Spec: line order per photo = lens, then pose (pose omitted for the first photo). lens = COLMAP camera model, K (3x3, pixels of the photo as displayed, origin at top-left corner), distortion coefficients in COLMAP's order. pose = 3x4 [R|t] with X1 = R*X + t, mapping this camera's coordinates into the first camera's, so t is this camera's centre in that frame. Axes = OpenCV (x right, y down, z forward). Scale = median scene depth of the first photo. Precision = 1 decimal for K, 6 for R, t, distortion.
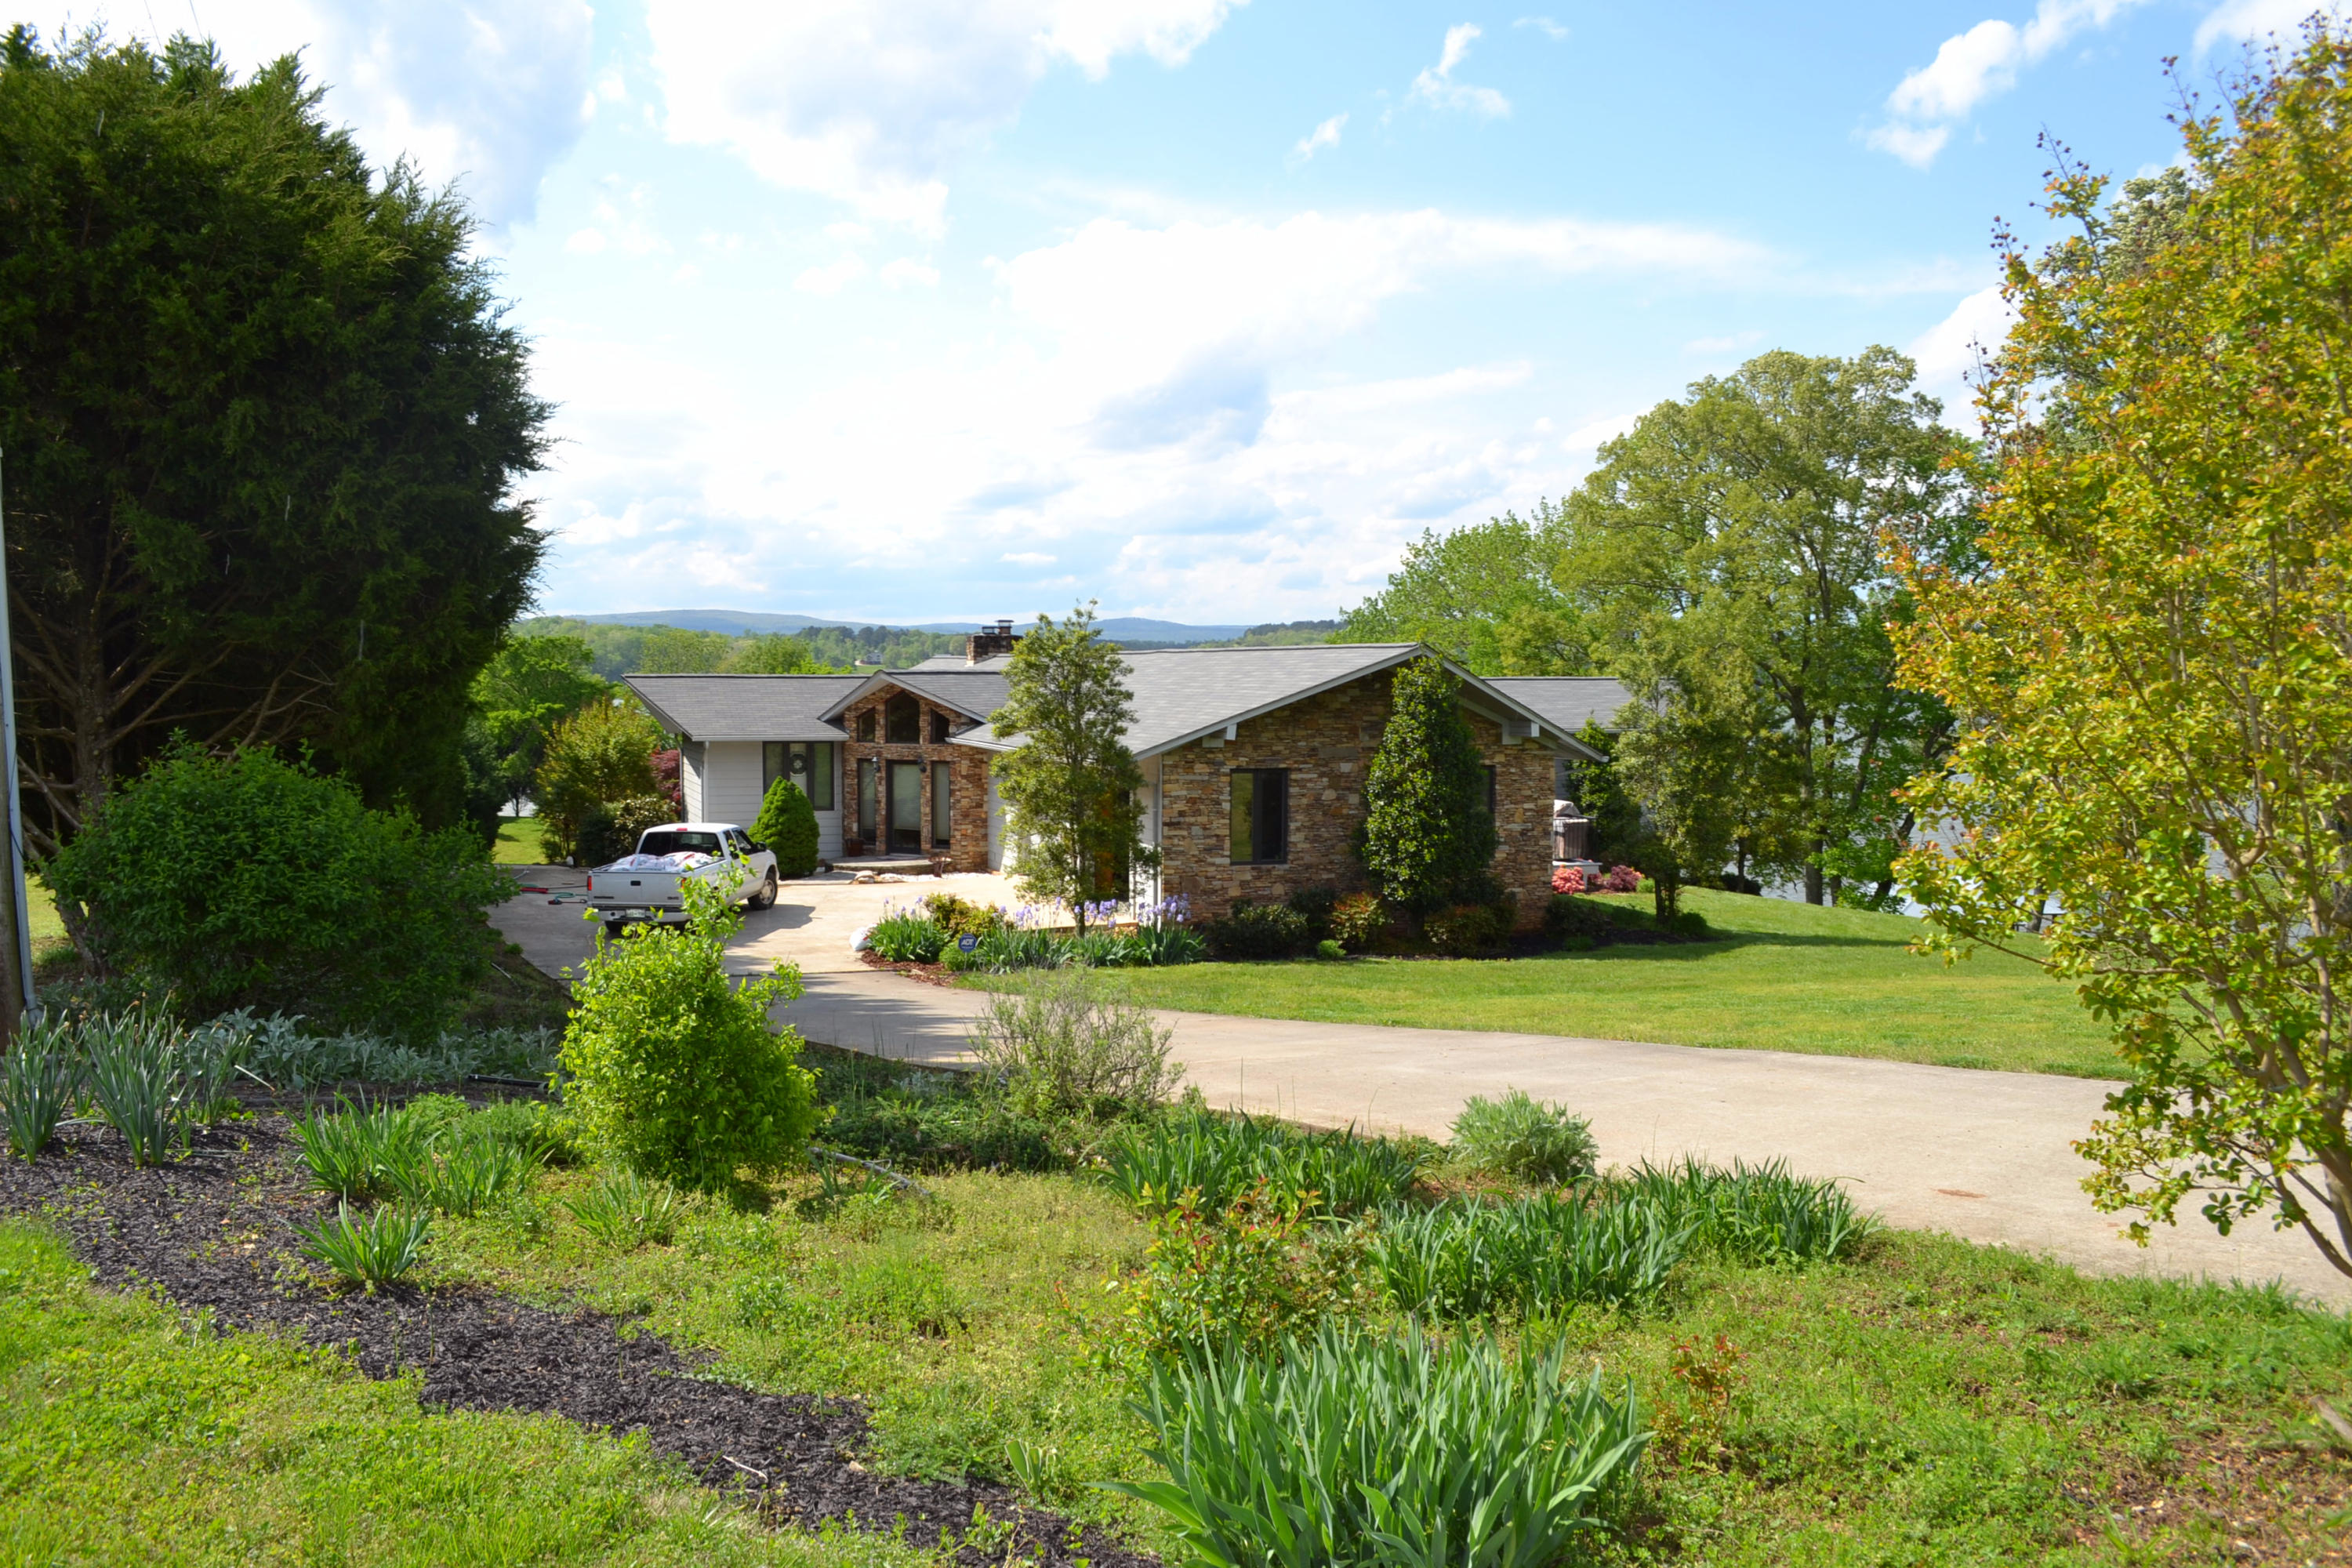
lens RADIAL K [[1958.6, 0, 1172.8], [0, 1958.6, 786.3], [0, 0, 1]] dist [-0.062273, 0.007840]
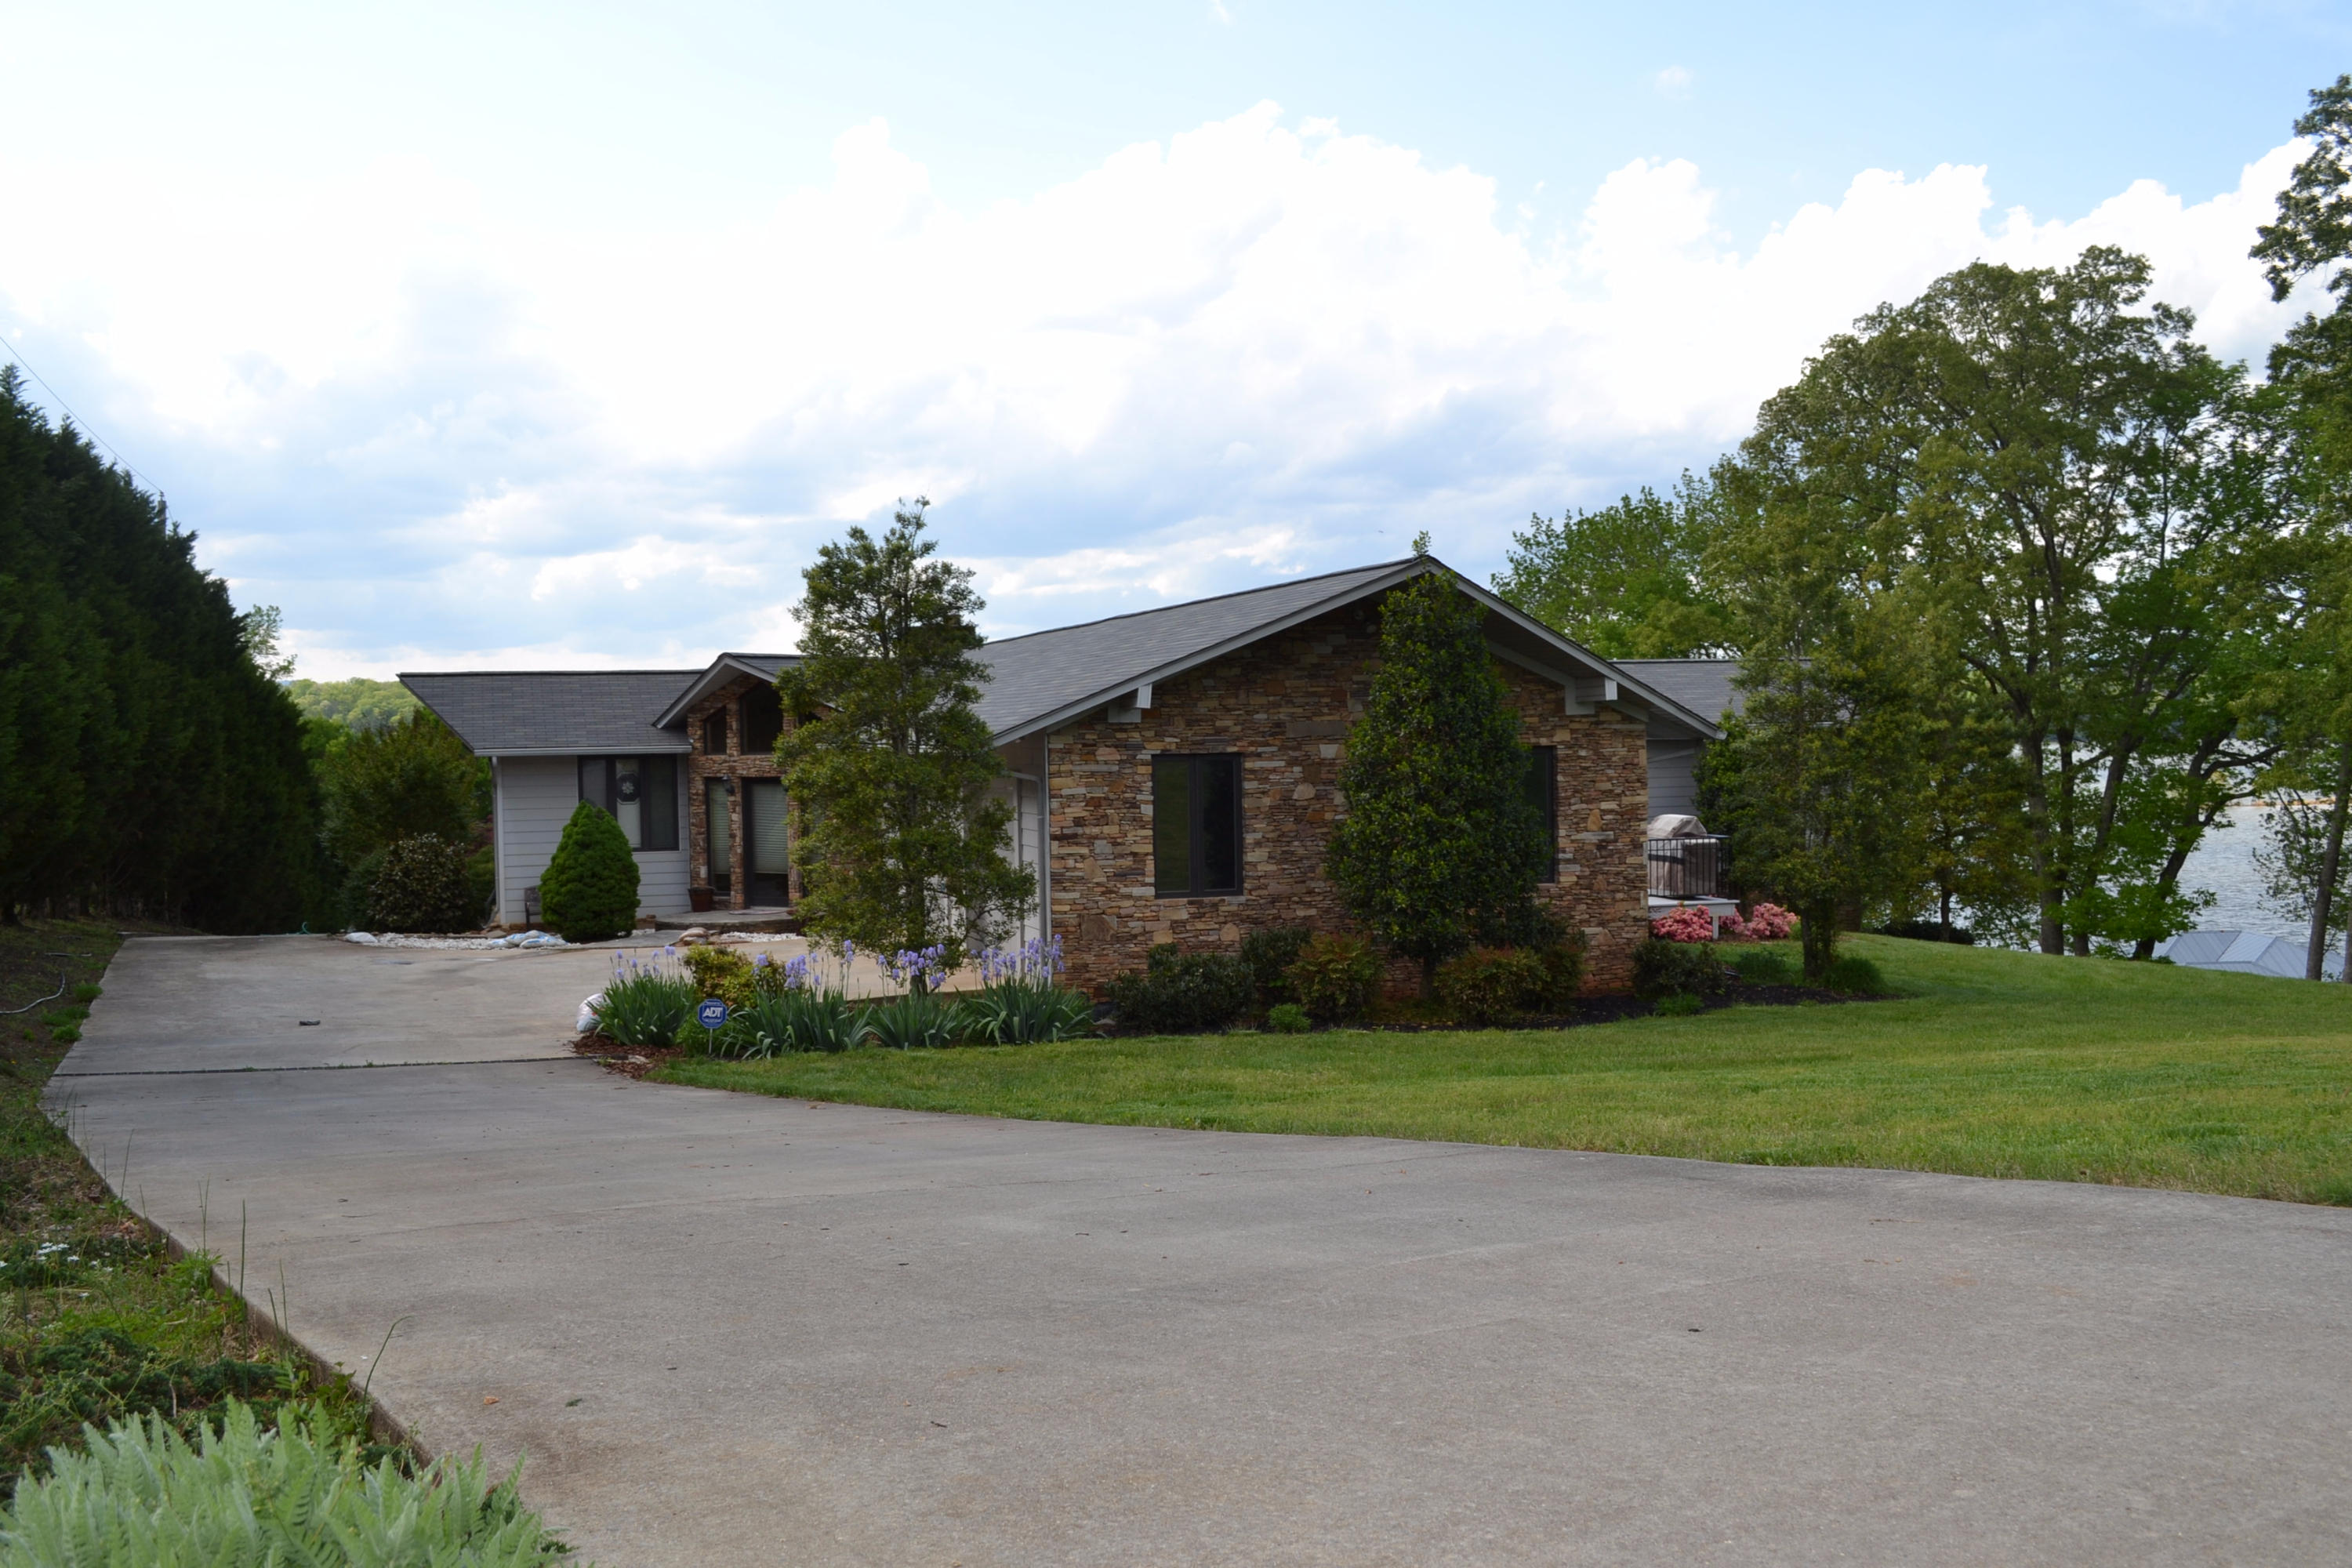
lens RADIAL K [[2292.8, 0, 1160.1], [0, 2292.8, 690.2], [0, 0, 1]] dist [-0.062731, 0.000000]
pose [[0.998216, -0.023315, -0.054957, 0.059246], [0.019127, 0.996959, -0.075542, 0.022297], [0.056551, 0.074356, 0.995627, 0.165503]]
